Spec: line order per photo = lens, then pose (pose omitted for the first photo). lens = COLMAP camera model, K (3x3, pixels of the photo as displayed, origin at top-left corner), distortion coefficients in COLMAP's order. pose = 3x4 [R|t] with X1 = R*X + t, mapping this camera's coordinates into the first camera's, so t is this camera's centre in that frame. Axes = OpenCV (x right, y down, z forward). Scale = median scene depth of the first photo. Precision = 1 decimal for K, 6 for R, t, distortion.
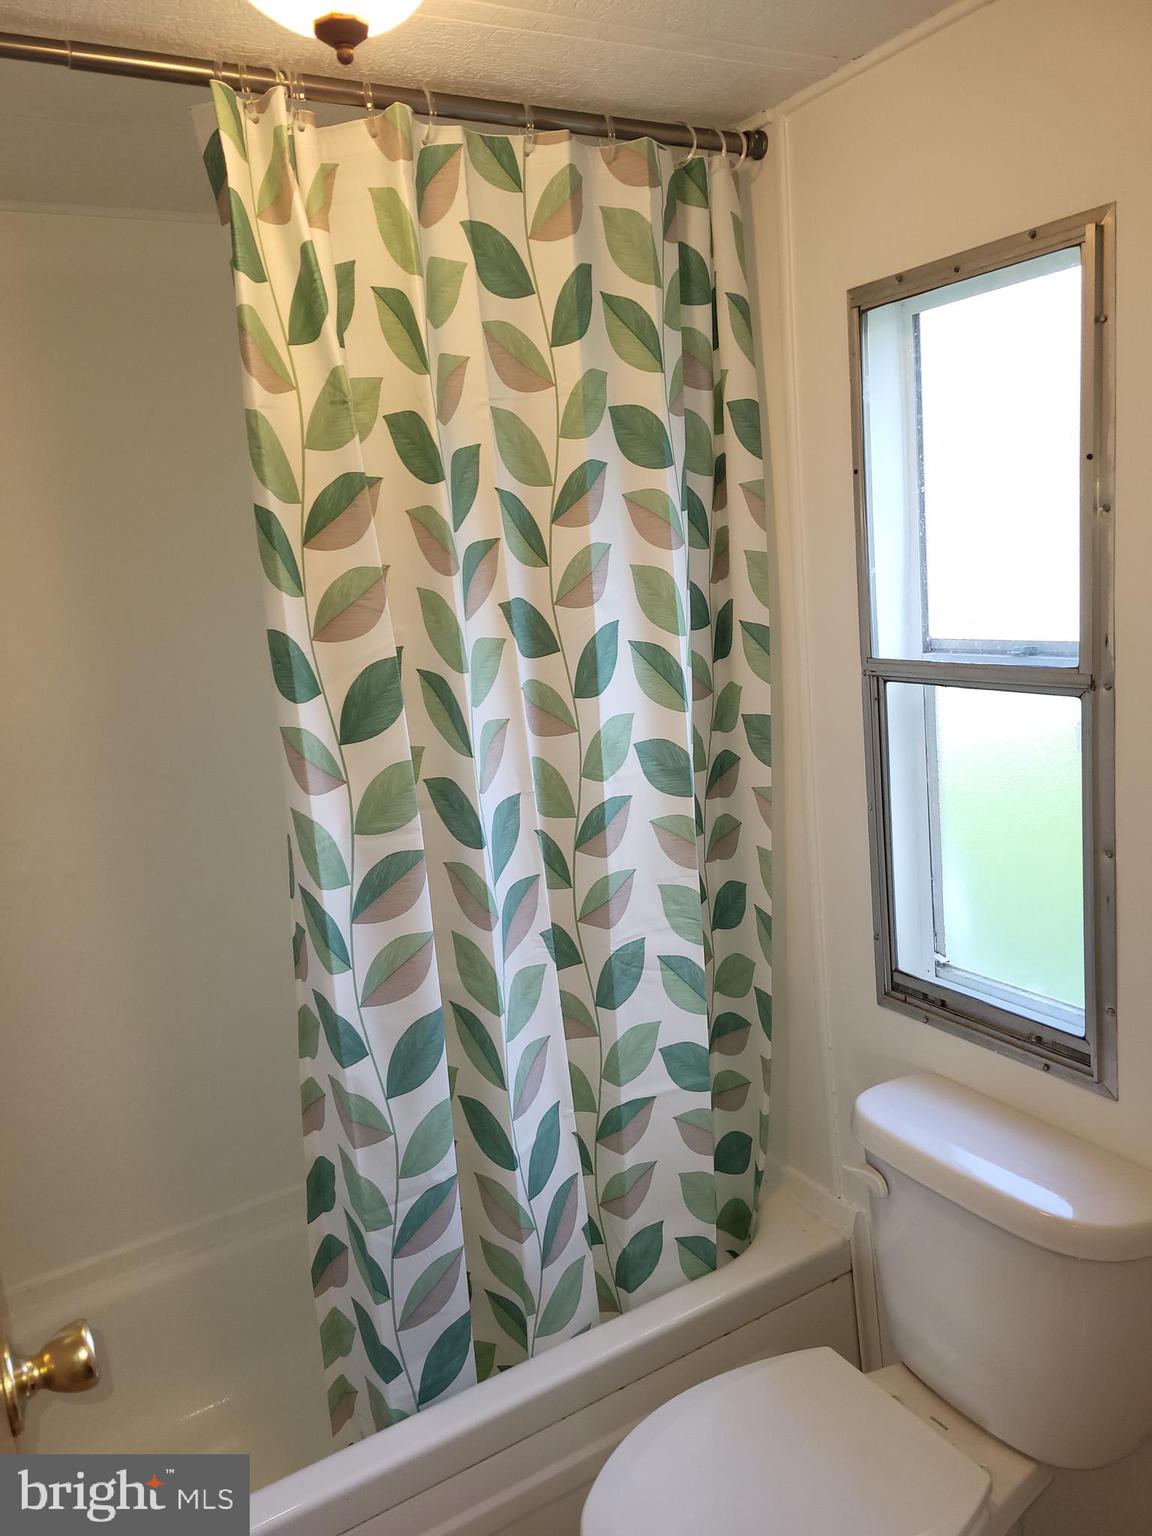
lens RADIAL K [[1165.9, 0, 576.9], [0, 1165.9, 769.2], [0, 0, 1]] dist [0.033164, -0.014706]
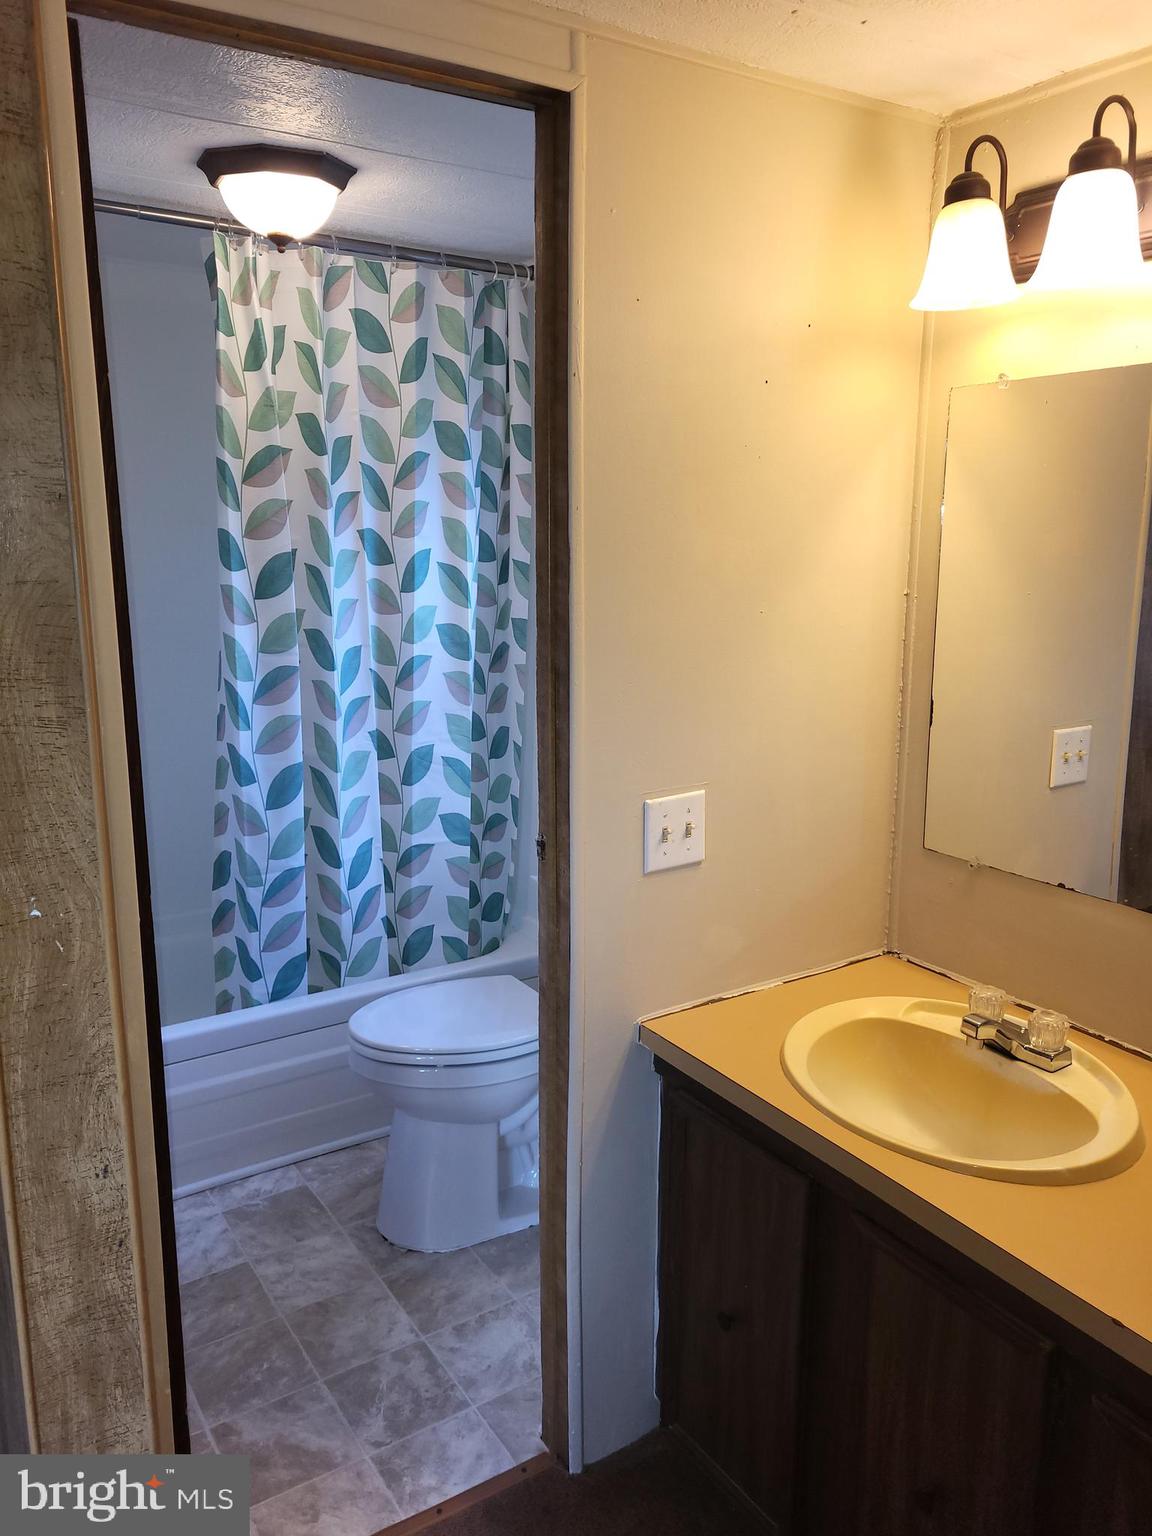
lens RADIAL K [[1165.9, 0, 574.8], [0, 1165.9, 764.7], [0, 0, 1]] dist [0.033164, -0.014706]
pose [[0.994800, 0.088158, 0.050997, 0.190291], [-0.088753, 0.996008, 0.009516, 0.152677], [-0.049955, -0.013992, 0.998653, -0.714286]]
